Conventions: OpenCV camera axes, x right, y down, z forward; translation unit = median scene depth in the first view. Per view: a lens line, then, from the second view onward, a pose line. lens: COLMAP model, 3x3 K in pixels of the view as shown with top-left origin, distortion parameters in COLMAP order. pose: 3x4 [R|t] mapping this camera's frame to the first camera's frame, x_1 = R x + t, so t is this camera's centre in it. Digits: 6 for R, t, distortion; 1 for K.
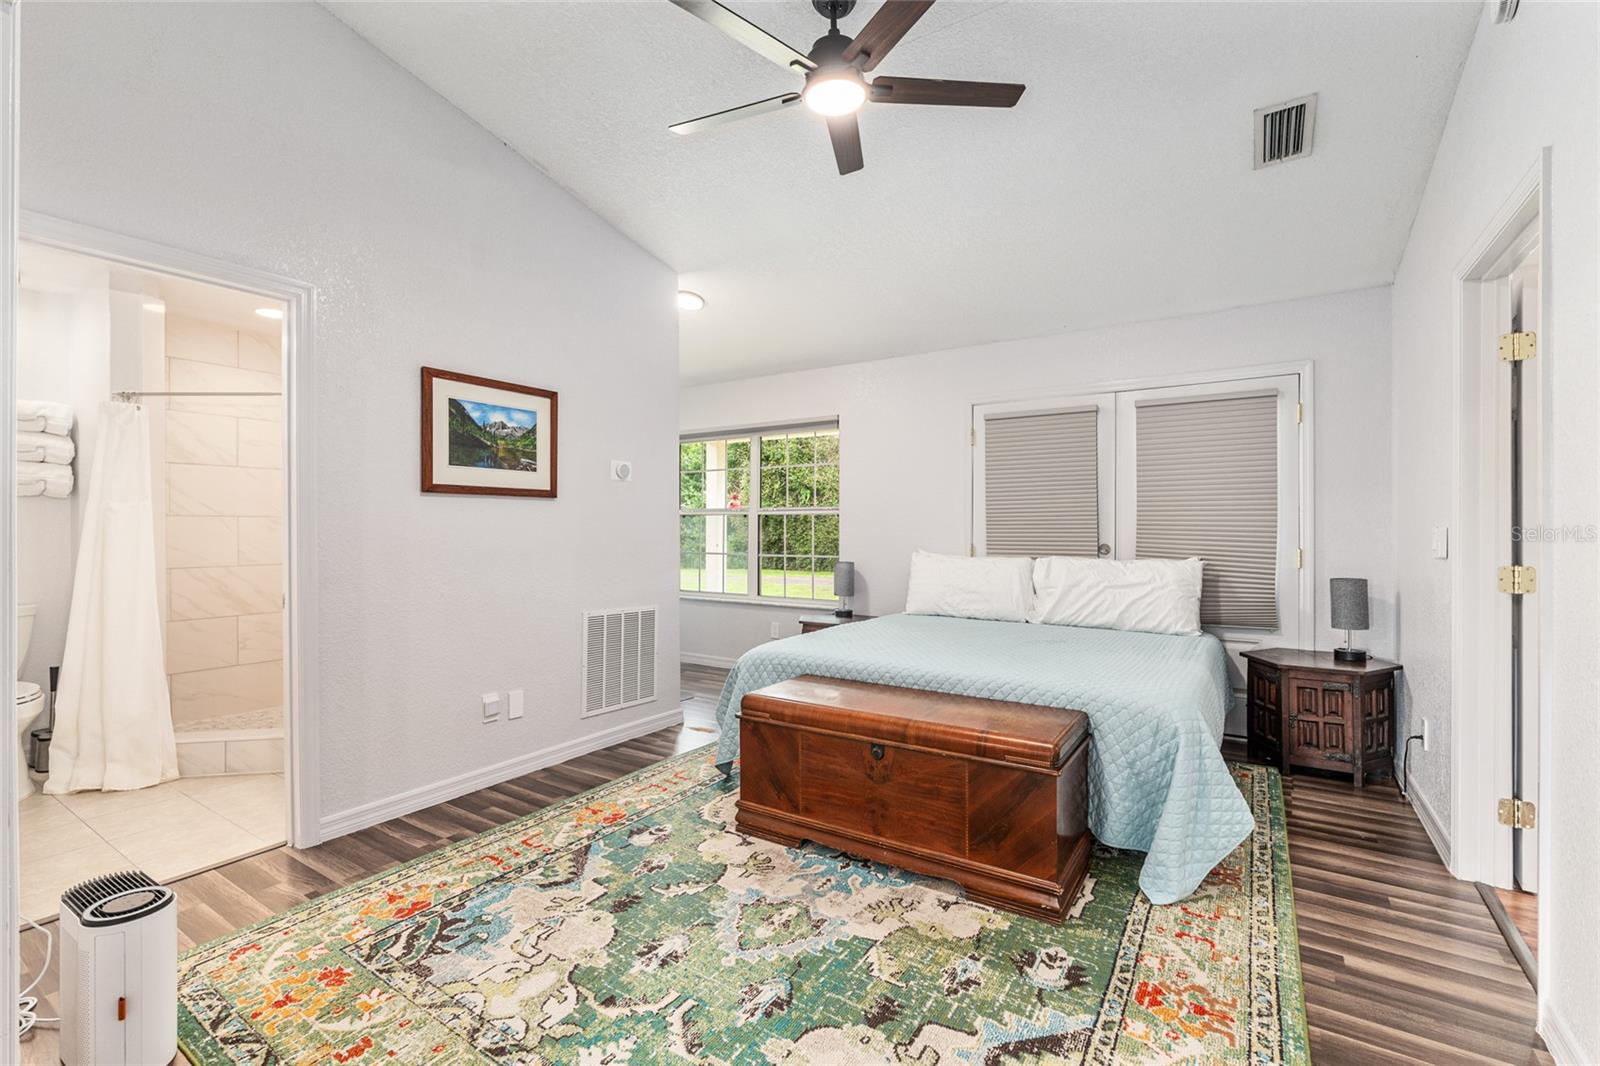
lens RADIAL K [[694.2, 0, 805.3], [0, 694.2, 531.0], [0, 0, 1]] dist [-0.000472, -0.001228]
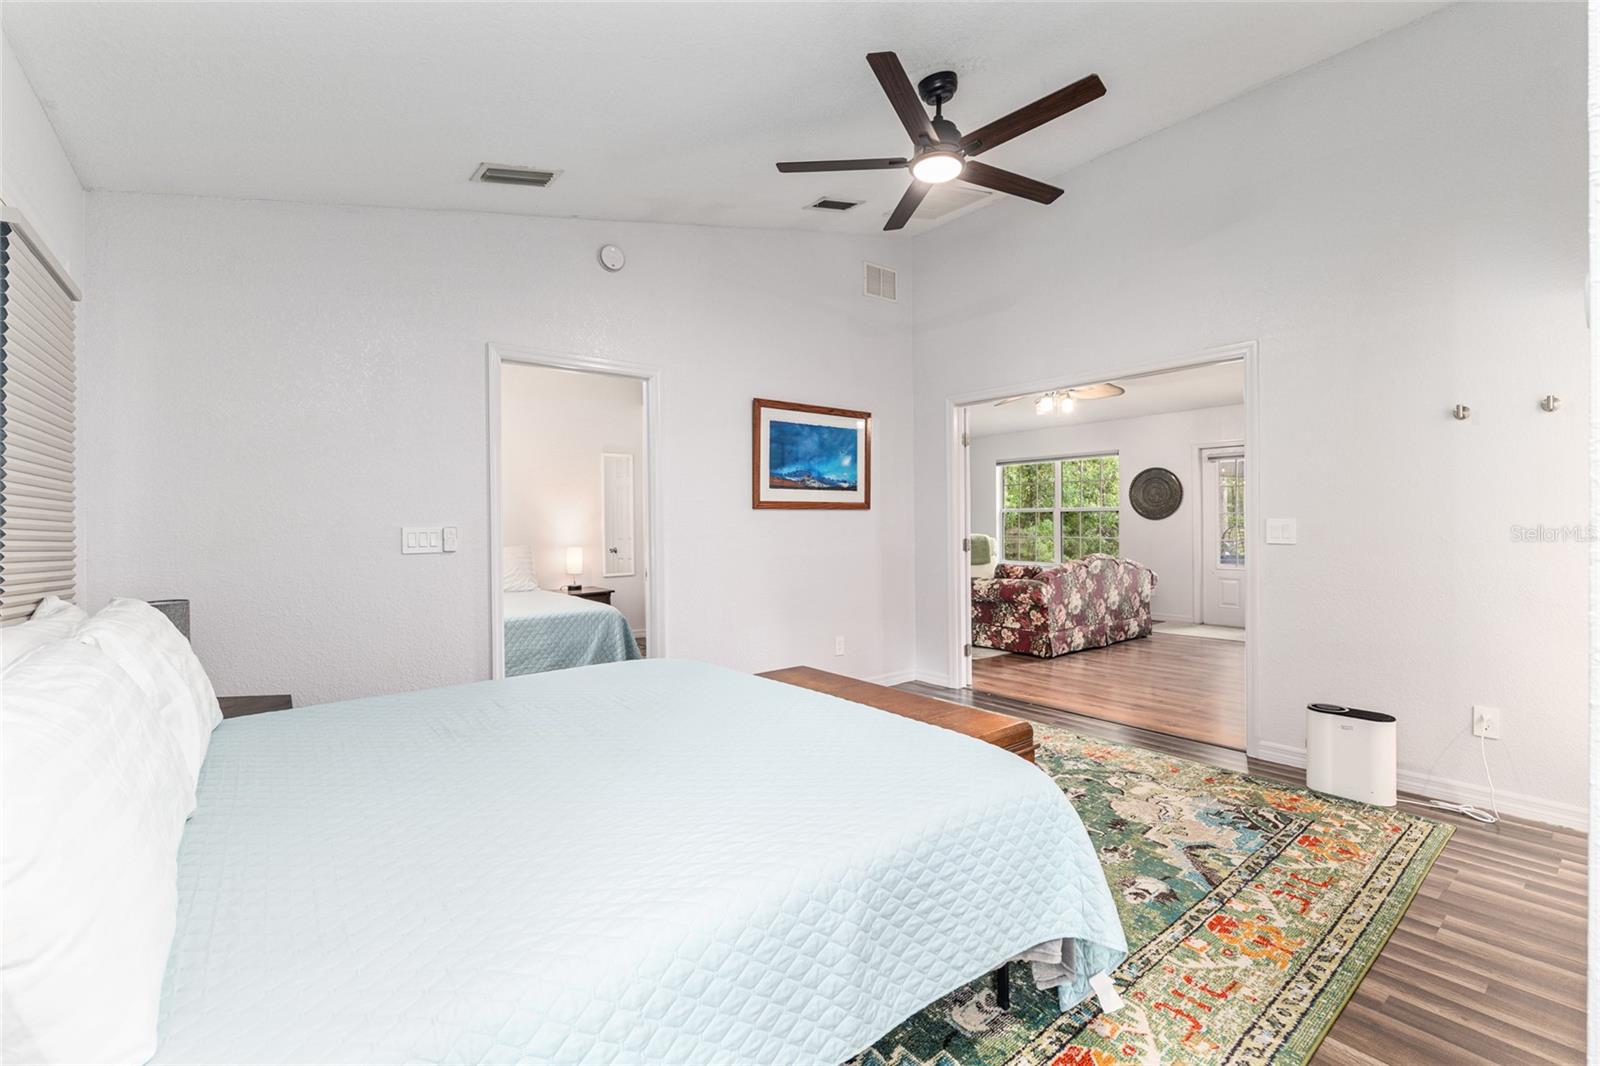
lens RADIAL K [[694.2, 0, 799.6], [0, 694.2, 525.2], [0, 0, 1]] dist [-0.000472, -0.001228]
pose [[-0.947572, 0.005546, 0.319494, -0.087774], [0.010082, 0.999870, 0.012546, -0.016410], [-0.319383, 0.015110, -0.947505, 1.757369]]
